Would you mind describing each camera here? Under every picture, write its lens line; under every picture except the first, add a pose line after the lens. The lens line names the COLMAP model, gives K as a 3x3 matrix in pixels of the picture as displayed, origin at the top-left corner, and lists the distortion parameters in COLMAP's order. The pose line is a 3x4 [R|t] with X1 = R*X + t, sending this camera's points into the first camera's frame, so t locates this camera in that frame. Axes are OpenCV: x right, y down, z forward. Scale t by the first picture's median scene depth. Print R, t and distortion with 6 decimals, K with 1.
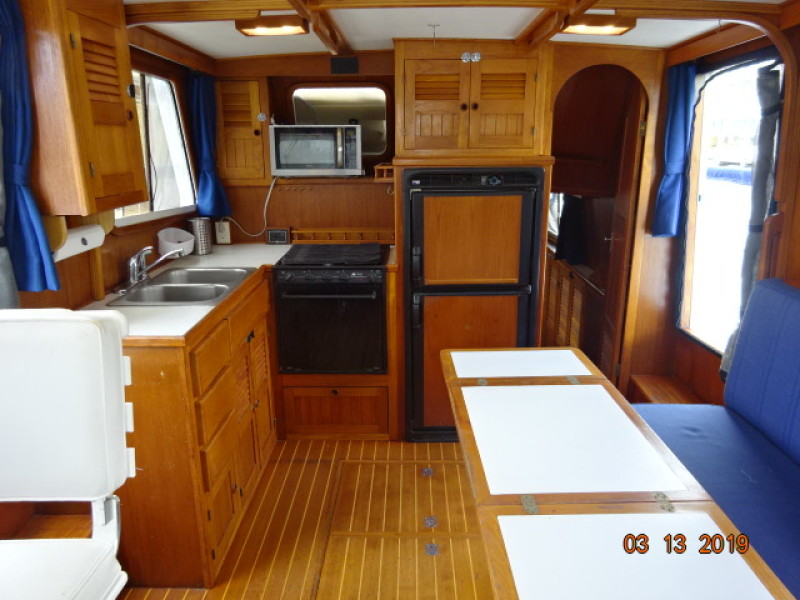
lens RADIAL K [[592.0, 0, 400.1], [0, 592.0, 300.3], [0, 0, 1]] dist [0.011706, -0.012397]
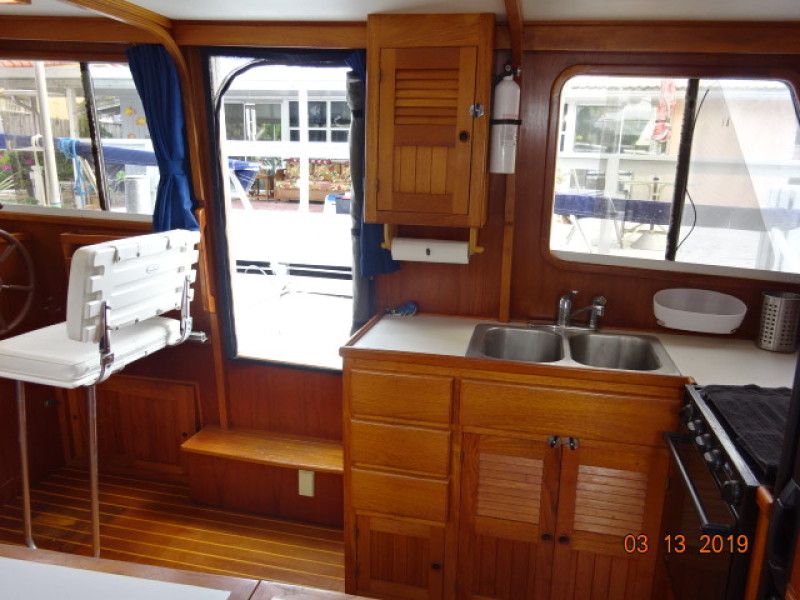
lens RADIAL K [[592.0, 0, 406.0], [0, 592.0, 301.8], [0, 0, 1]] dist [0.011706, -0.012397]
pose [[-0.210473, 0.233632, -0.949272, 0.375066], [-0.278778, 0.916361, 0.287343, -0.220842], [0.937008, 0.325114, -0.127737, 0.784400]]
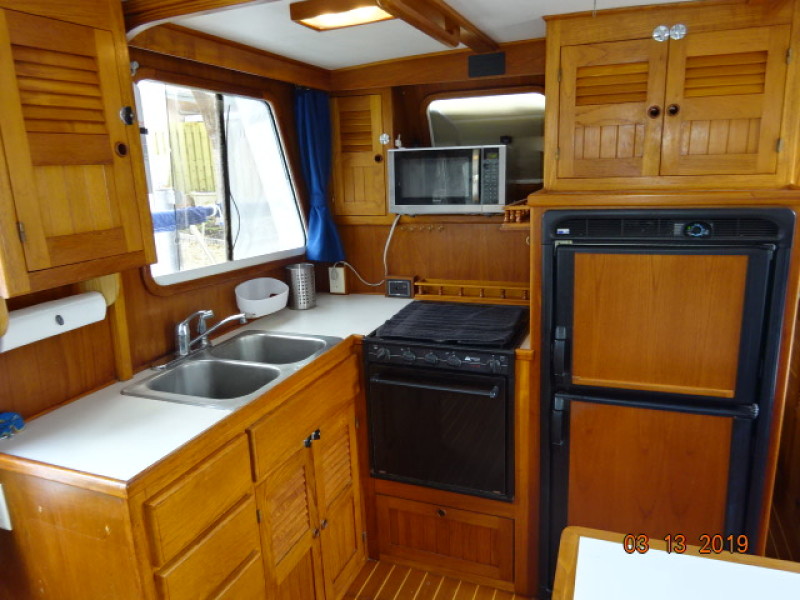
lens RADIAL K [[592.0, 0, 399.7], [0, 592.0, 301.8], [0, 0, 1]] dist [0.011706, -0.012397]
pose [[0.934504, 0.057993, -0.351196, 0.088087], [-0.065046, 0.997848, -0.008308, -0.099546], [0.349958, 0.030608, 0.936265, 0.312605]]
